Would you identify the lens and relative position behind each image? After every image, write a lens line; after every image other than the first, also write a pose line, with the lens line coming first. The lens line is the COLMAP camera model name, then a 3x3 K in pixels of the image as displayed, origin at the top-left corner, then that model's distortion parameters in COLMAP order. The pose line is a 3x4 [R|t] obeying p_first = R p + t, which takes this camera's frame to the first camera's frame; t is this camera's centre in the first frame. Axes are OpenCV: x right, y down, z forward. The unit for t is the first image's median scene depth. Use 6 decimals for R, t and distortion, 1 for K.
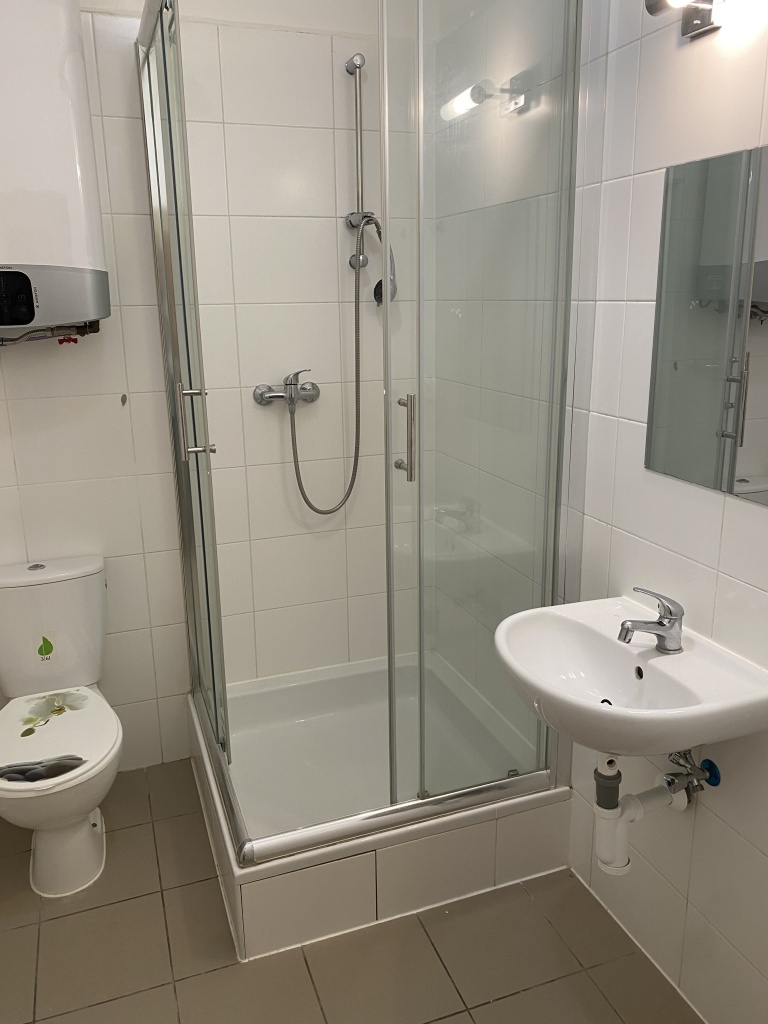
lens RADIAL K [[785.0, 0, 381.5], [0, 785.0, 504.4], [0, 0, 1]] dist [-0.005614, -0.010860]
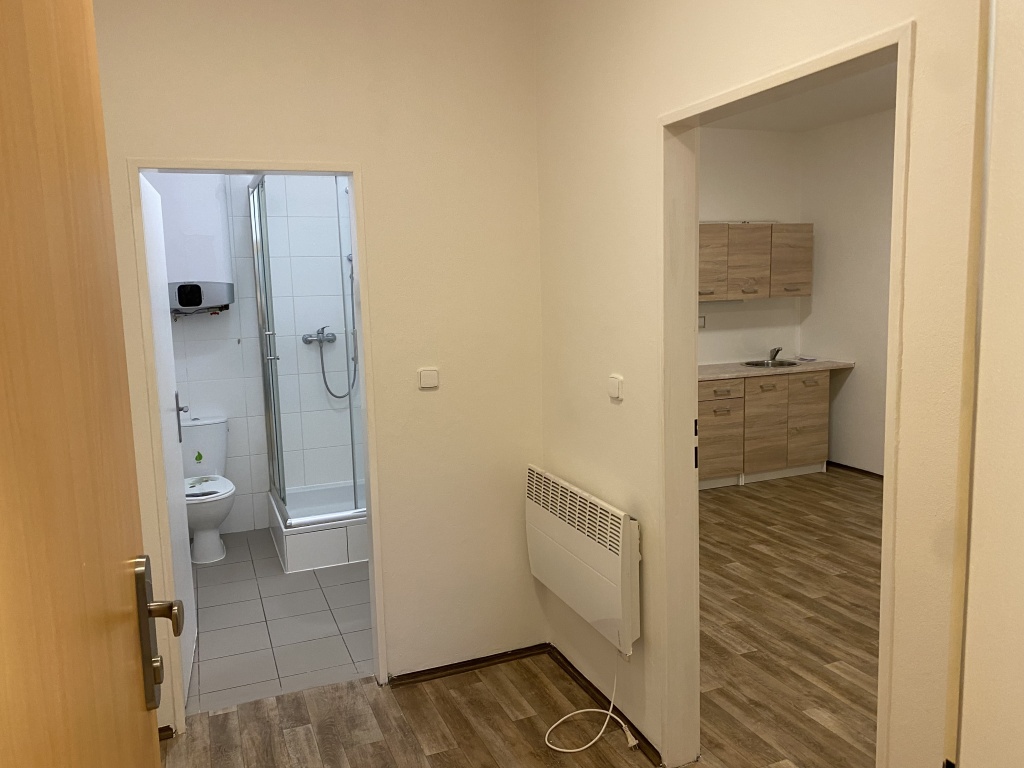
lens RADIAL K [[785.0, 0, 512.7], [0, 785.0, 381.5], [0, 0, 1]] dist [-0.005614, -0.010860]
pose [[0.999208, -0.019347, 0.034772, 0.363037], [0.023741, 0.991129, -0.130768, 0.291893], [-0.031933, 0.131490, 0.990803, -1.201254]]
